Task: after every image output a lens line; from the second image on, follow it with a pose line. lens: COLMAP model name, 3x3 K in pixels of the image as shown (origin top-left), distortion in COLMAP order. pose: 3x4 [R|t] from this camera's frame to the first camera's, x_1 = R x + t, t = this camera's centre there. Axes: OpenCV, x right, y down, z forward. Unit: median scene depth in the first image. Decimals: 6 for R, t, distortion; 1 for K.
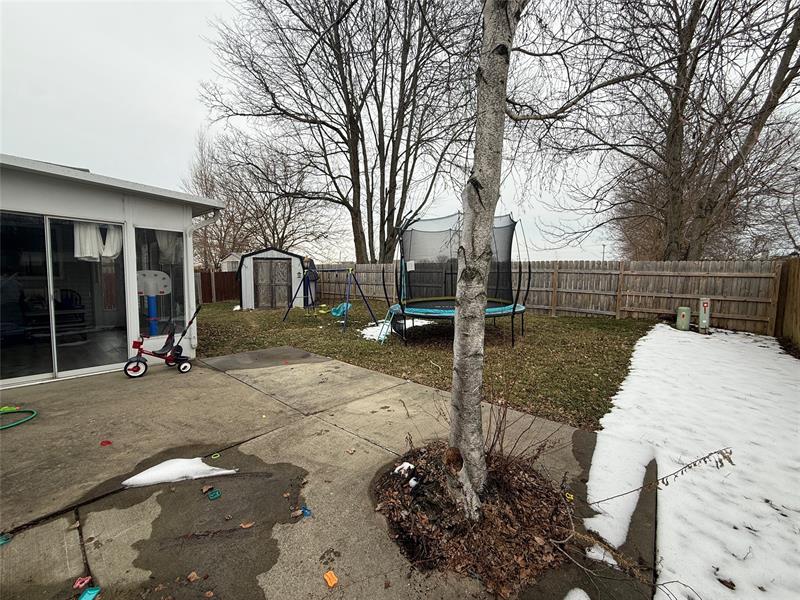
lens RADIAL K [[319.4, 0, 399.1], [0, 319.4, 299.0], [0, 0, 1]] dist [-0.003234, 0.000013]
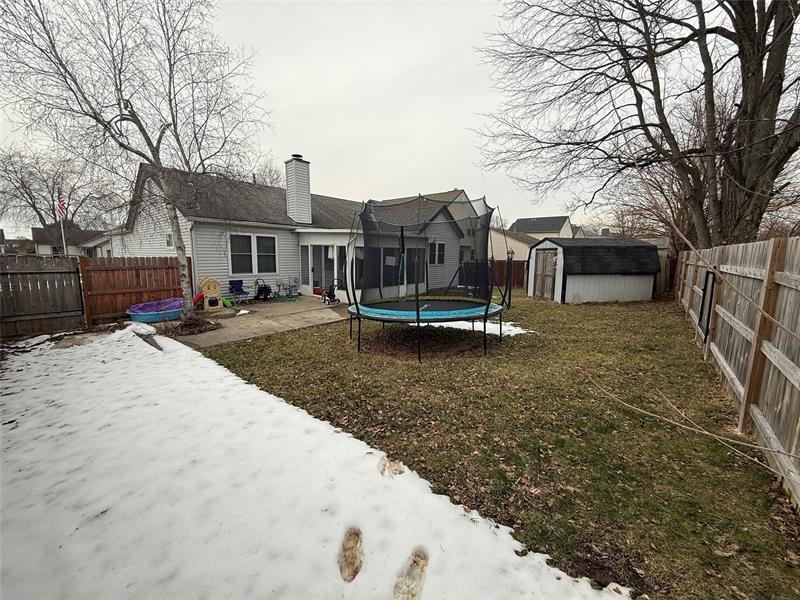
lens RADIAL K [[319.4, 0, 398.9], [0, 319.4, 299.5], [0, 0, 1]] dist [-0.003234, 0.000013]
pose [[-0.014321, 0.135156, -0.990721, 1.782977], [-0.083309, 0.987216, 0.135882, -0.194438], [0.996421, 0.084481, -0.002878, 1.582141]]
